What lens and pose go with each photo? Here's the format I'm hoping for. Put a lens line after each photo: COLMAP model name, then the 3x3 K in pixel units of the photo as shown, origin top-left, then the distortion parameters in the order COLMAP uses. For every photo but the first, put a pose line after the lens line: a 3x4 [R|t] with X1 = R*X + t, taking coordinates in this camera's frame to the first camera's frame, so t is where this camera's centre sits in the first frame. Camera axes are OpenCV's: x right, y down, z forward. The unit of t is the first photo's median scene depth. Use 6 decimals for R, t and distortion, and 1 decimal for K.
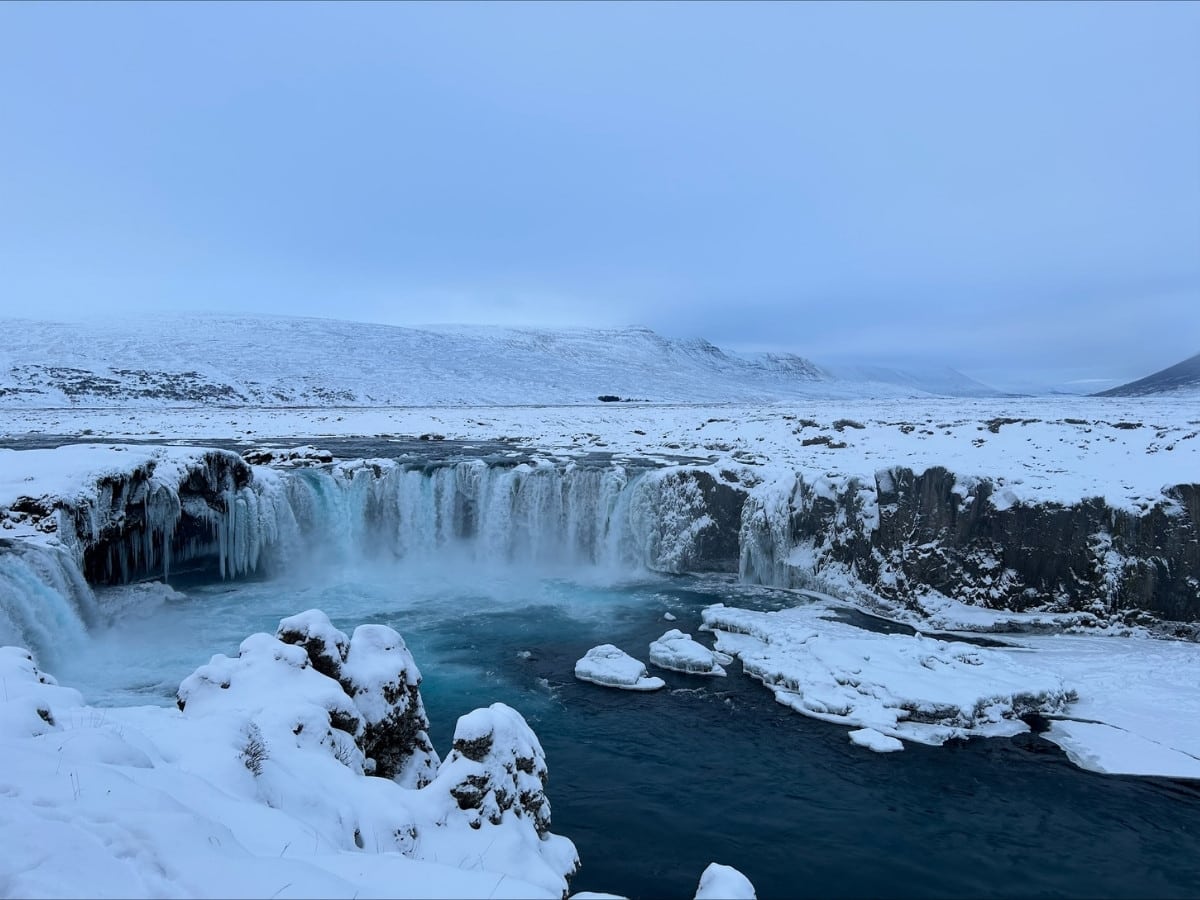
lens RADIAL K [[936.7, 0, 600.0], [0, 936.7, 450.0], [0, 0, 1]] dist [0.063343, -0.001766]
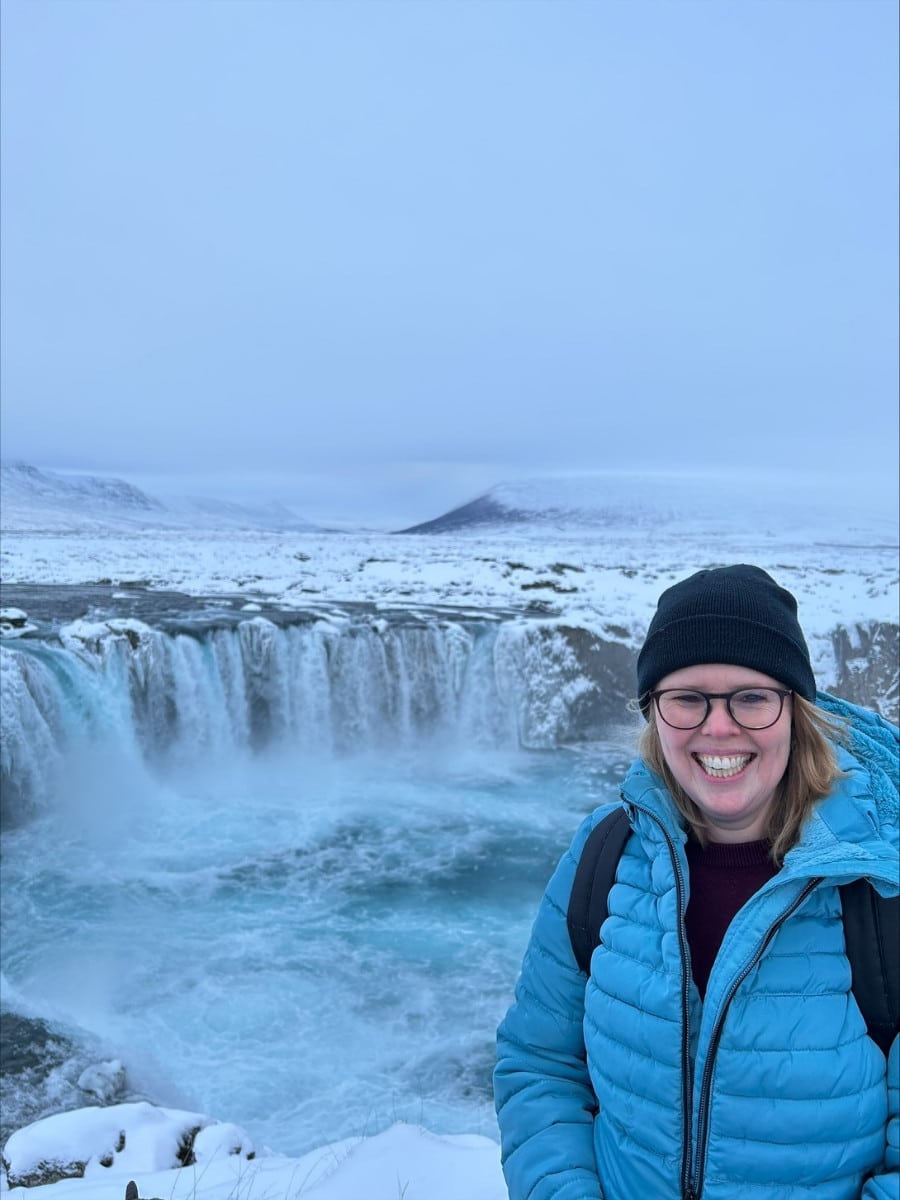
lens RADIAL K [[936.7, 0, 450.0], [0, 936.7, 600.0], [0, 0, 1]] dist [0.063343, -0.001766]
pose [[0.836869, -0.016307, 0.547161, -0.438134], [0.004687, 0.999733, 0.022627, -0.020358], [-0.547383, -0.016372, 0.836722, 0.335963]]
